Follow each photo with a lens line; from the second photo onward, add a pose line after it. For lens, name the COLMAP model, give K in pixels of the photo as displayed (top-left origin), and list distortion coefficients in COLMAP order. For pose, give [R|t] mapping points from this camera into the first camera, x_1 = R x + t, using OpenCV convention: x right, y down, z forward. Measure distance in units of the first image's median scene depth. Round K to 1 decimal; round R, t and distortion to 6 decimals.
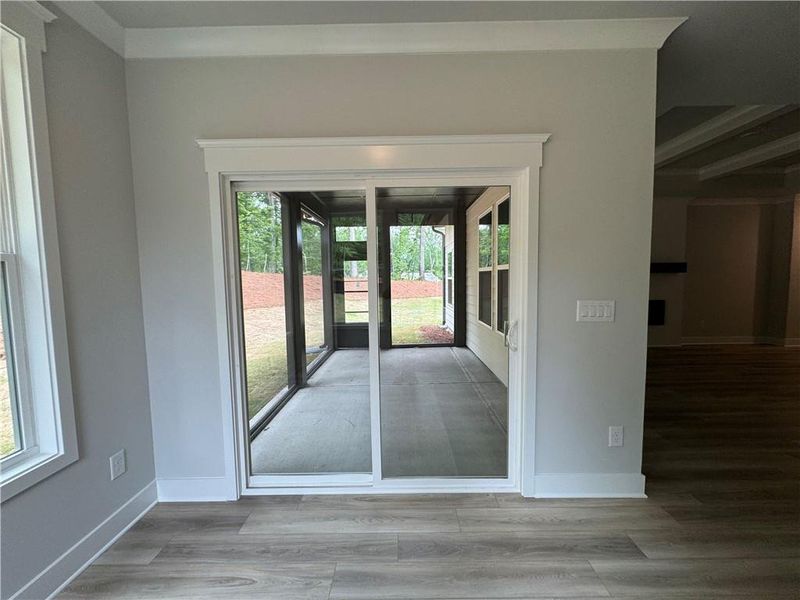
lens RADIAL K [[325.3, 0, 404.0], [0, 325.3, 296.5], [0, 0, 1]] dist [-0.000034, -0.000018]
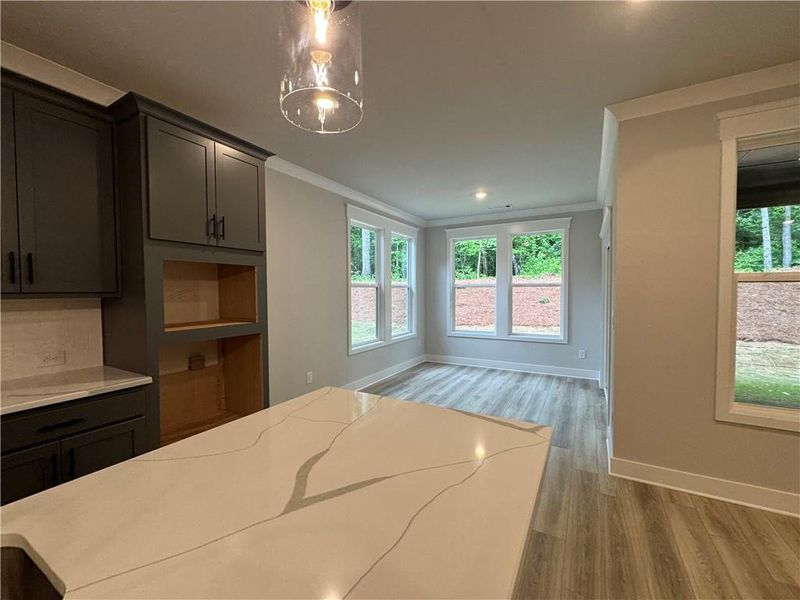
lens RADIAL K [[327.9, 0, 398.3], [0, 327.9, 299.2], [0, 0, 1]] dist [0.002136, 0.000078]
pose [[-0.485806, 0.047774, -0.872760, 0.662082], [-0.043513, 0.995945, 0.078738, -0.036454], [0.872983, 0.076228, -0.481757, 0.252247]]
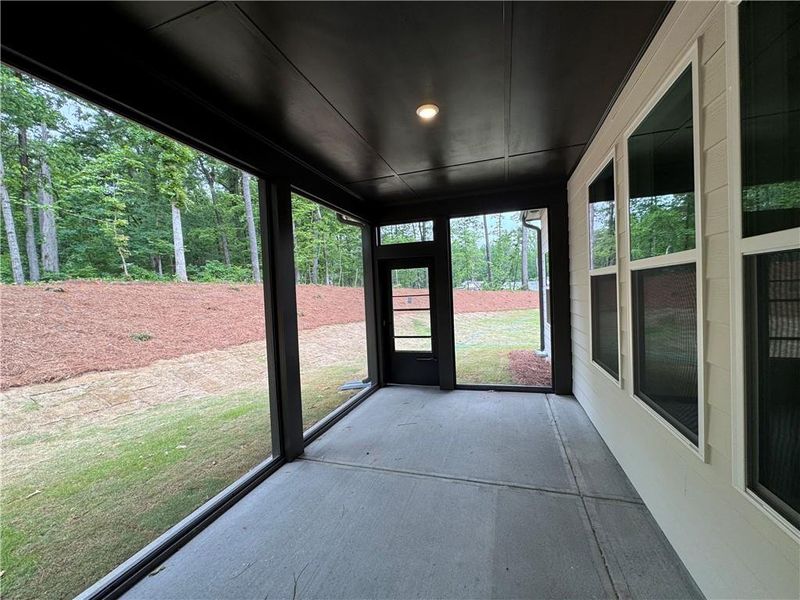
lens RADIAL K [[327.9, 0, 398.3], [0, 327.9, 299.2], [0, 0, 1]] dist [0.002136, 0.000078]
pose [[0.948846, -0.017420, -0.315259, 0.074440], [0.009164, 0.999576, -0.027652, -0.019229], [0.315607, 0.023349, 0.948603, 0.283592]]
